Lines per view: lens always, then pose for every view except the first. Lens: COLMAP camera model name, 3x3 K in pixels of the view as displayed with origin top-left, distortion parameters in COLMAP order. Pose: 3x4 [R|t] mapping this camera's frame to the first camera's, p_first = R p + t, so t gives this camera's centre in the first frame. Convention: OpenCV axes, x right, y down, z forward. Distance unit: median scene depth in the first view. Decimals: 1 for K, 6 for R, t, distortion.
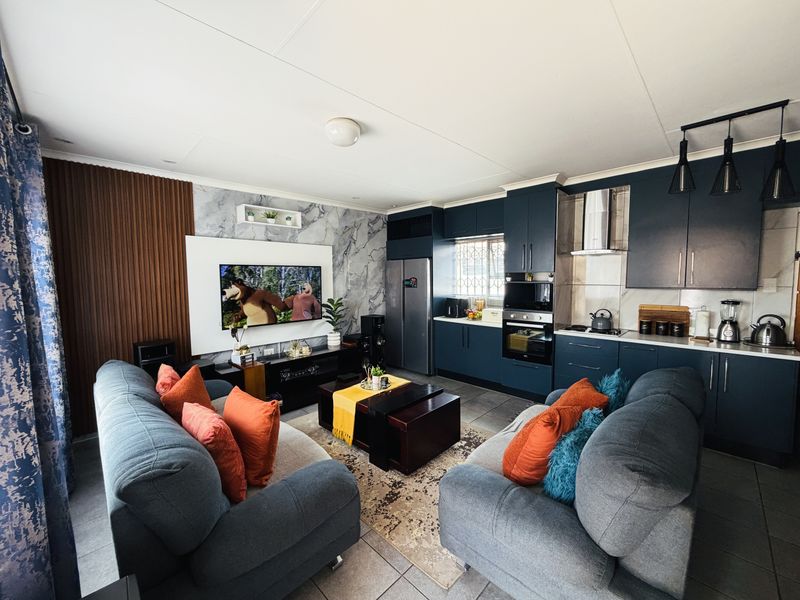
lens RADIAL K [[320.0, 0, 396.4], [0, 320.0, 299.4], [0, 0, 1]] dist [-0.000532, -0.000318]
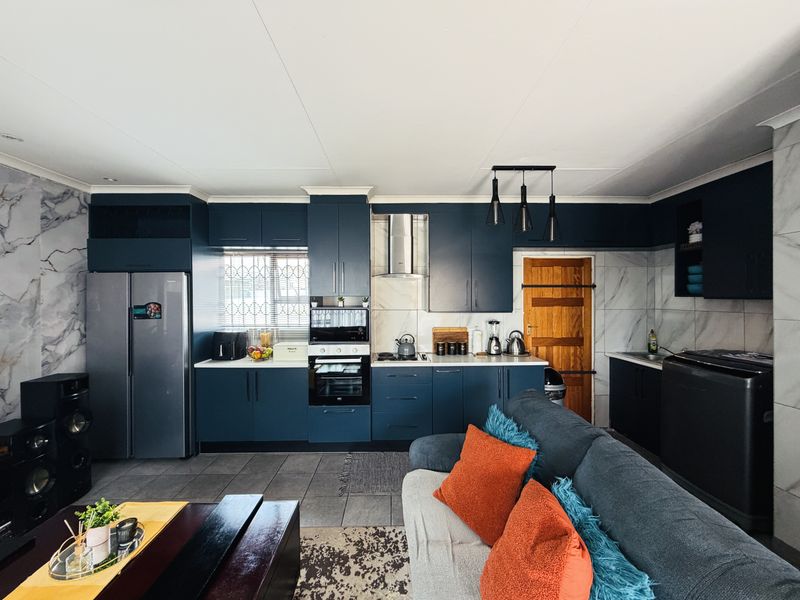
lens RADIAL K [[320.0, 0, 396.4], [0, 320.0, 299.4], [0, 0, 1]] dist [-0.000532, -0.000318]
pose [[0.696287, 0.002495, 0.717759, -0.065506], [0.048321, 0.997562, -0.050344, -0.022216], [-0.716135, 0.069737, 0.694469, 0.256984]]
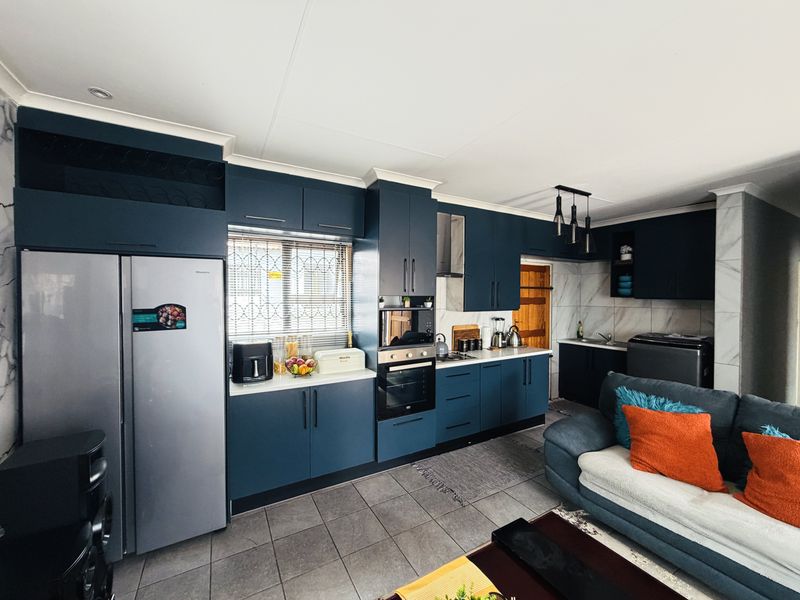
lens RADIAL K [[320.0, 0, 396.4], [0, 320.0, 299.4], [0, 0, 1]] dist [-0.000532, -0.000318]
pose [[0.270708, -0.003632, 0.962655, -0.264425], [0.063229, 0.997901, -0.014015, -0.054094], [-0.960583, 0.064662, 0.270370, 0.663686]]
